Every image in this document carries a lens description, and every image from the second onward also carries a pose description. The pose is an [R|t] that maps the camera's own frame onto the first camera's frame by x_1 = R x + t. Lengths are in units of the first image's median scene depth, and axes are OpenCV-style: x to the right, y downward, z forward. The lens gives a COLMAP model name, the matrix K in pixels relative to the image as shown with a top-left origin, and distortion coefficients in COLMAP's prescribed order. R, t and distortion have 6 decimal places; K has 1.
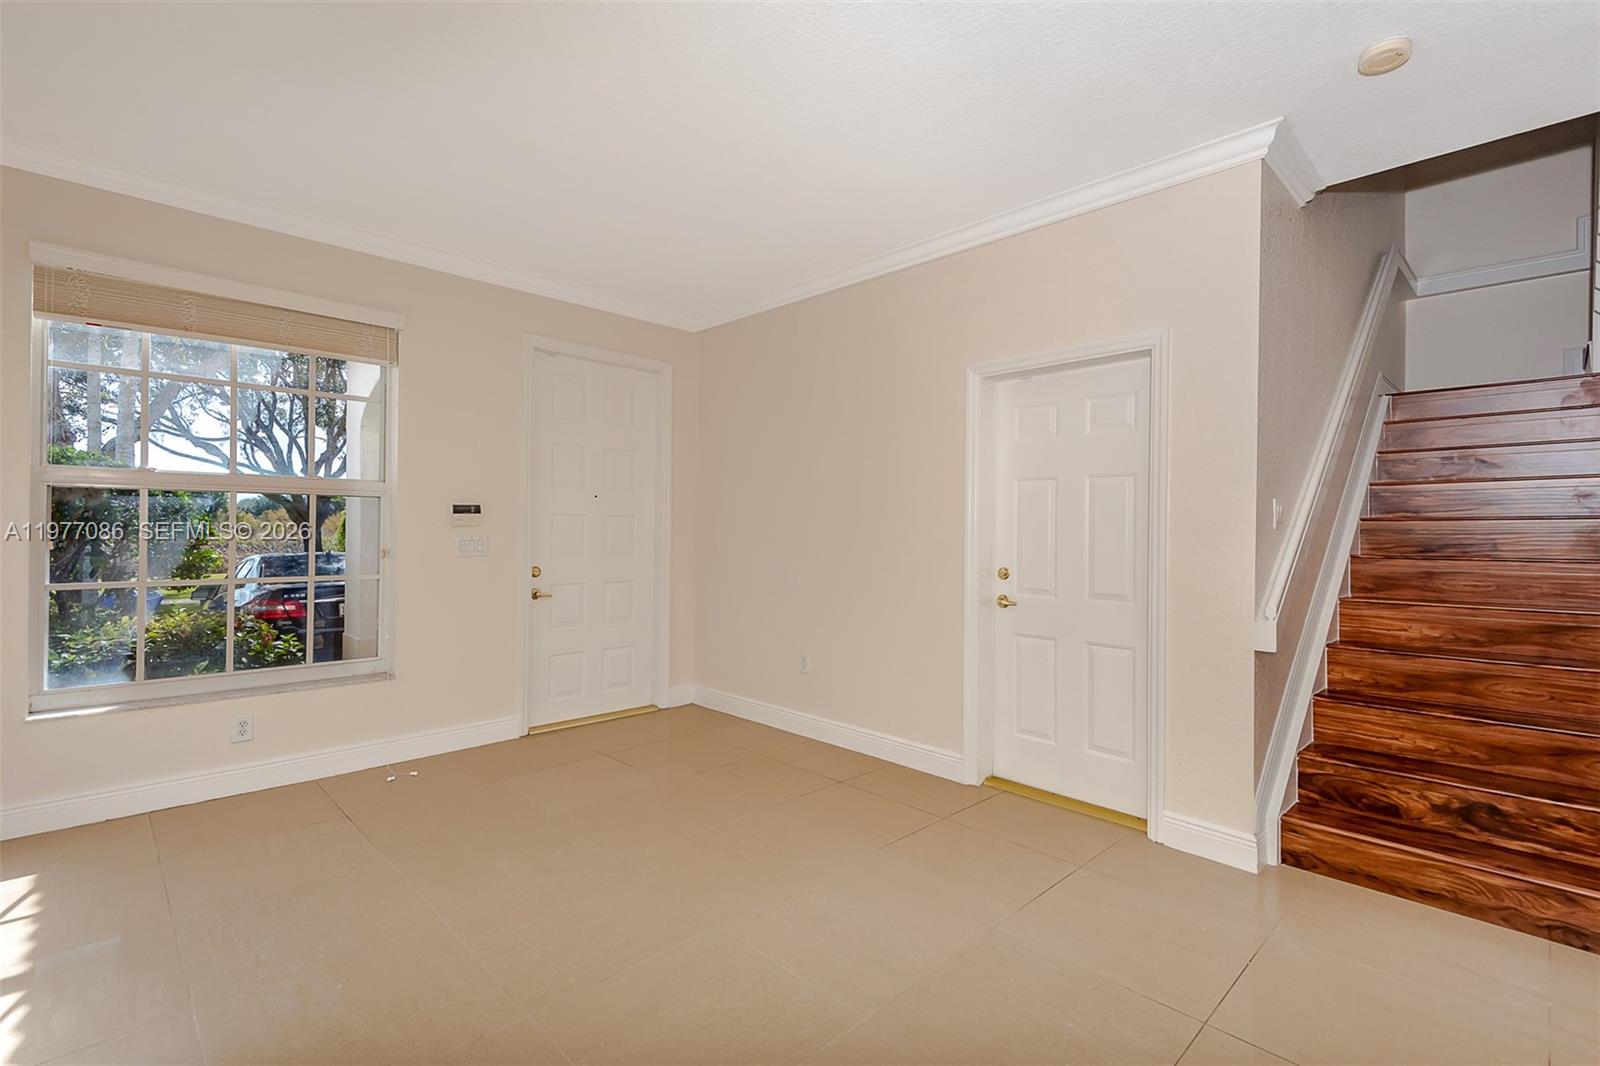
lens RADIAL K [[742.5, 0, 794.7], [0, 742.5, 524.7], [0, 0, 1]] dist [0.021129, -0.012042]
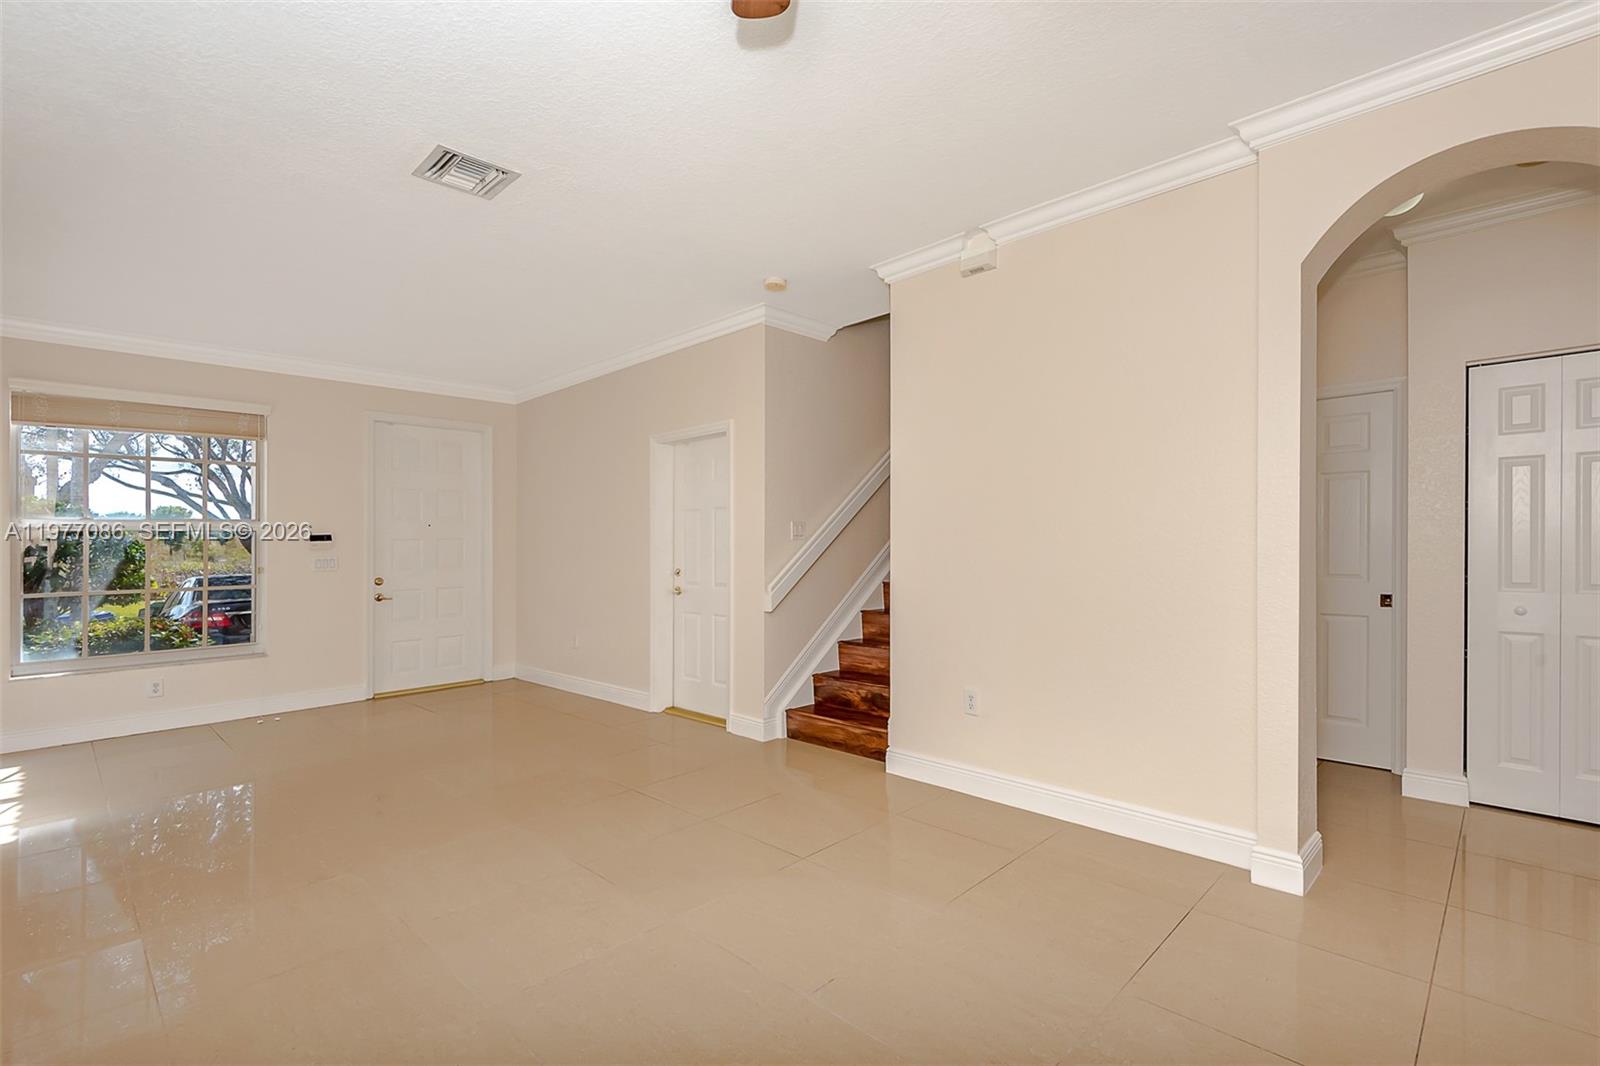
lens RADIAL K [[727.0, 0, 806.1], [0, 727.0, 530.1], [0, 0, 1]] dist [-0.013210, 0.000031]
pose [[0.998055, -0.023096, 0.057897, 0.456365], [0.023758, 0.999660, -0.010766, 0.001643], [-0.057628, 0.012121, 0.998265, -0.484346]]
